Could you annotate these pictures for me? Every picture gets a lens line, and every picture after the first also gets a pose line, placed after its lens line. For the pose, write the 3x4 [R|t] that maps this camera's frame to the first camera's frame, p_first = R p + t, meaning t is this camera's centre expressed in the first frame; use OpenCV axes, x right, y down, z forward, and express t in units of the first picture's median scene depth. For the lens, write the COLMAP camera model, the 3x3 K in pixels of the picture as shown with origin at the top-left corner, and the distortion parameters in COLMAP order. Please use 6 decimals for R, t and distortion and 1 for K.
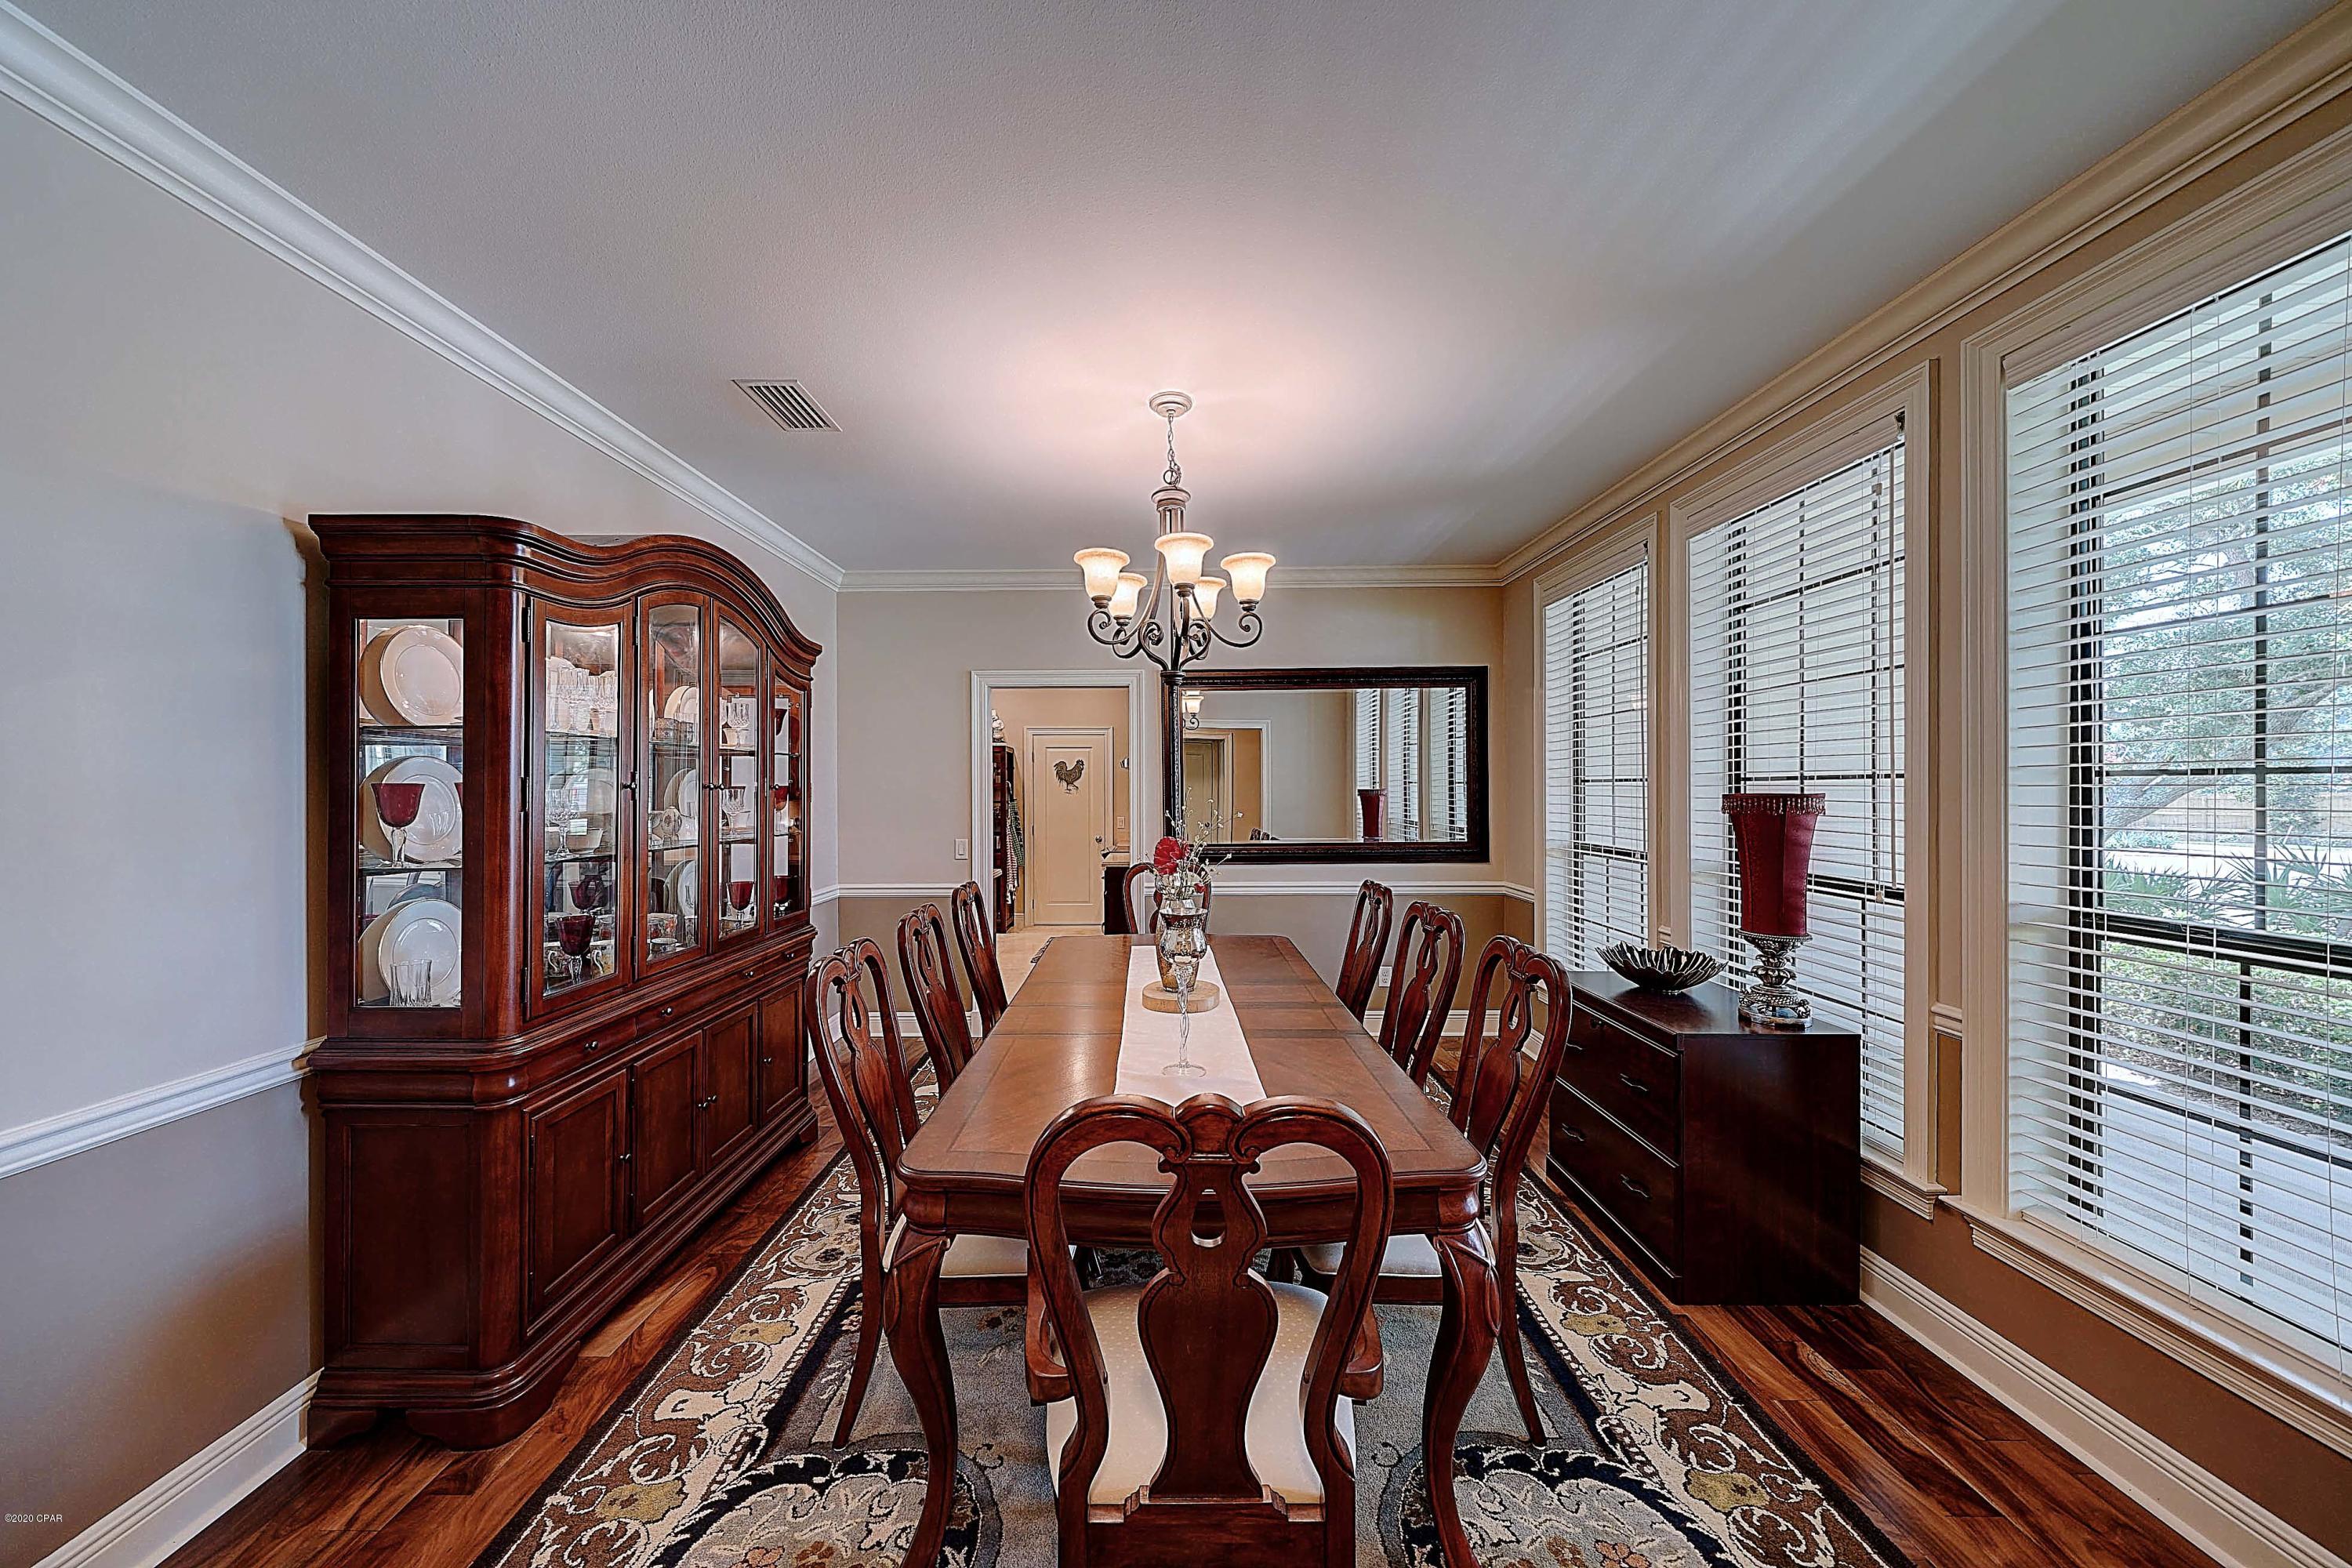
lens RADIAL K [[802.1, 0, 1161.3], [0, 802.1, 789.9], [0, 0, 1]] dist [0.005486, -0.001054]
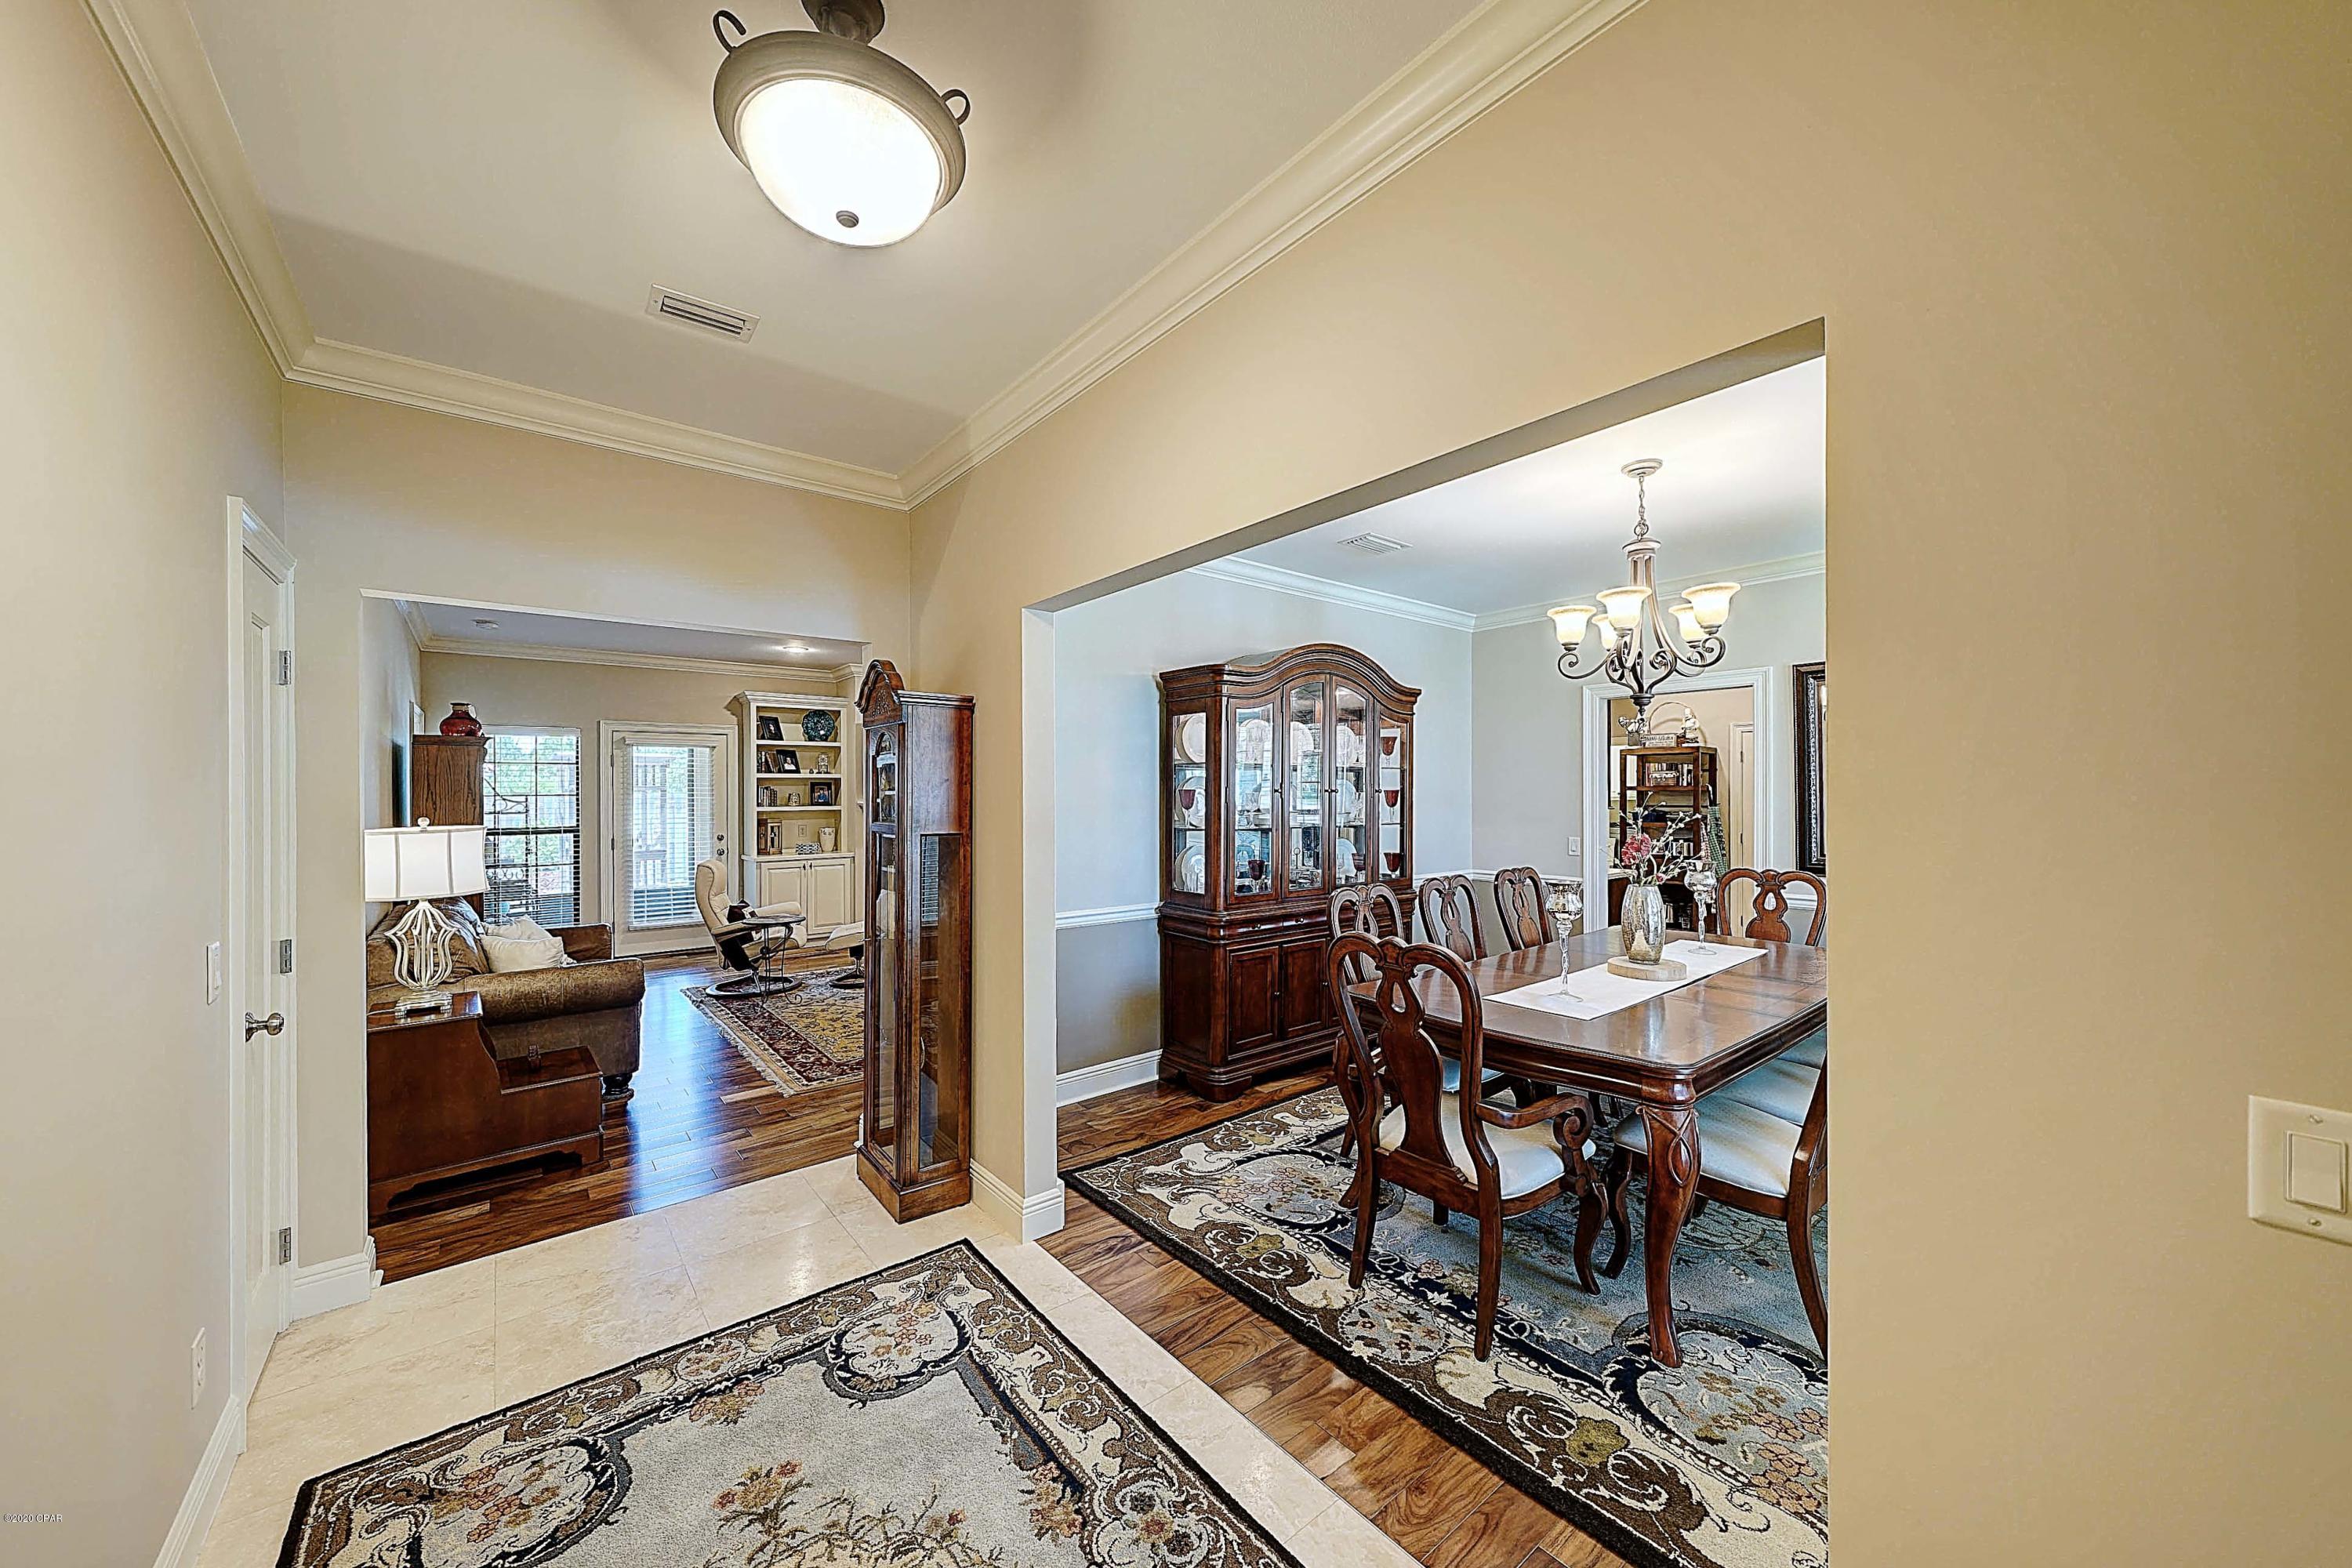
lens RADIAL K [[819.5, 0, 1155.9], [0, 819.5, 798.7], [0, 0, 1]] dist [0.007203, -0.000473]
pose [[0.627420, 0.008181, -0.778638, 0.728047], [-0.003236, 0.999964, 0.007899, 0.000207], [0.778675, -0.002436, 0.627423, -0.457242]]
